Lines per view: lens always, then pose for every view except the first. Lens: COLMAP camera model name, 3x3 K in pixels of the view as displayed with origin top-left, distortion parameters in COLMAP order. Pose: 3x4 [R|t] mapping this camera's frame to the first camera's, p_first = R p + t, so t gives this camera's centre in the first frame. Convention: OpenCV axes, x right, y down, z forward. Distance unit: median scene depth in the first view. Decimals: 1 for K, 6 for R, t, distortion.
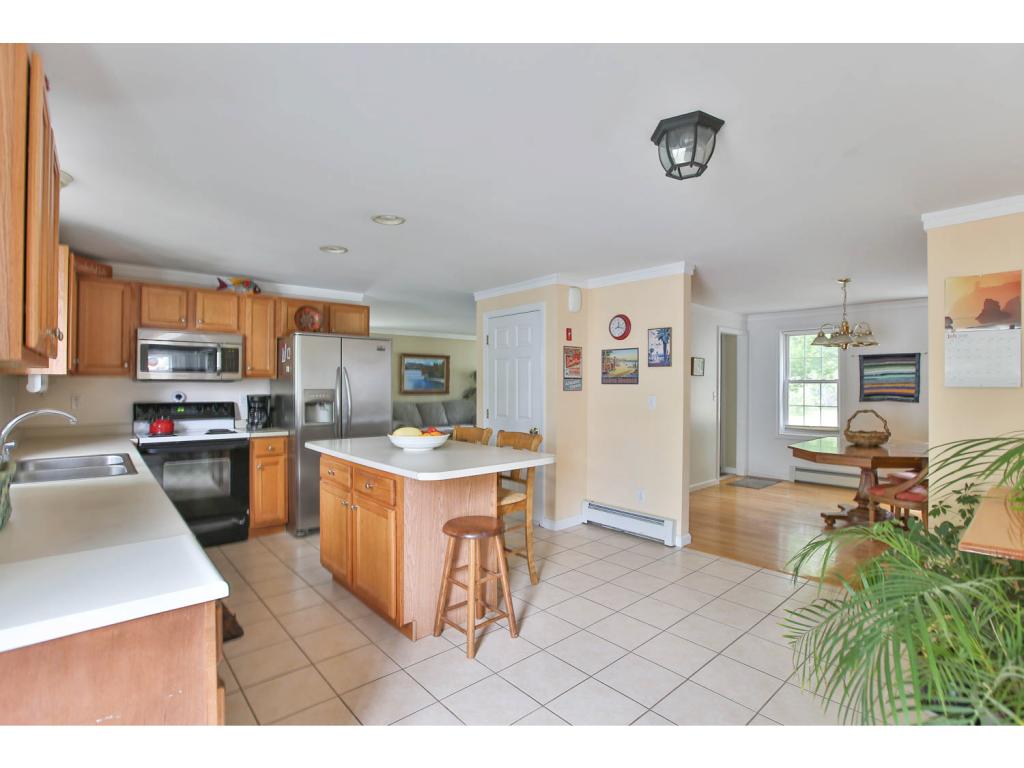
lens RADIAL K [[497.2, 0, 510.9], [0, 497.2, 382.7], [0, 0, 1]] dist [-0.006366, 0.000880]
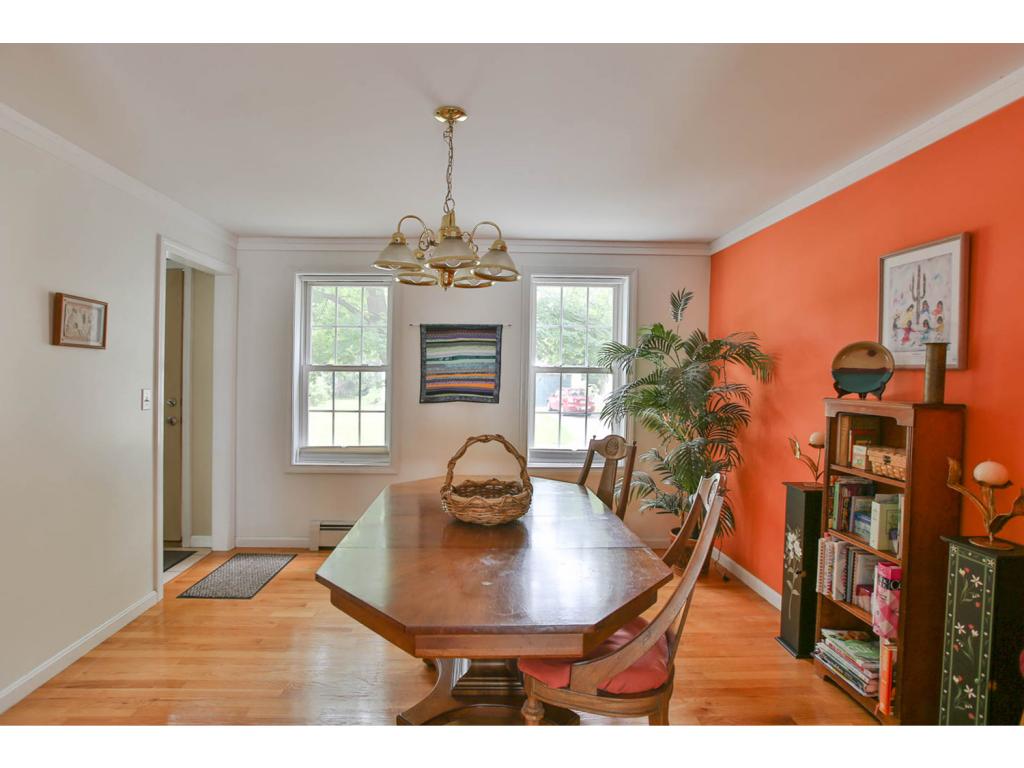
lens RADIAL K [[497.2, 0, 491.8], [0, 497.2, 385.5], [0, 0, 1]] dist [-0.006366, 0.000880]
pose [[0.639052, -0.012162, 0.769067, 0.304791], [-0.011279, 0.999619, 0.025180, 0.001228], [-0.769081, -0.024765, 0.638671, 0.561064]]
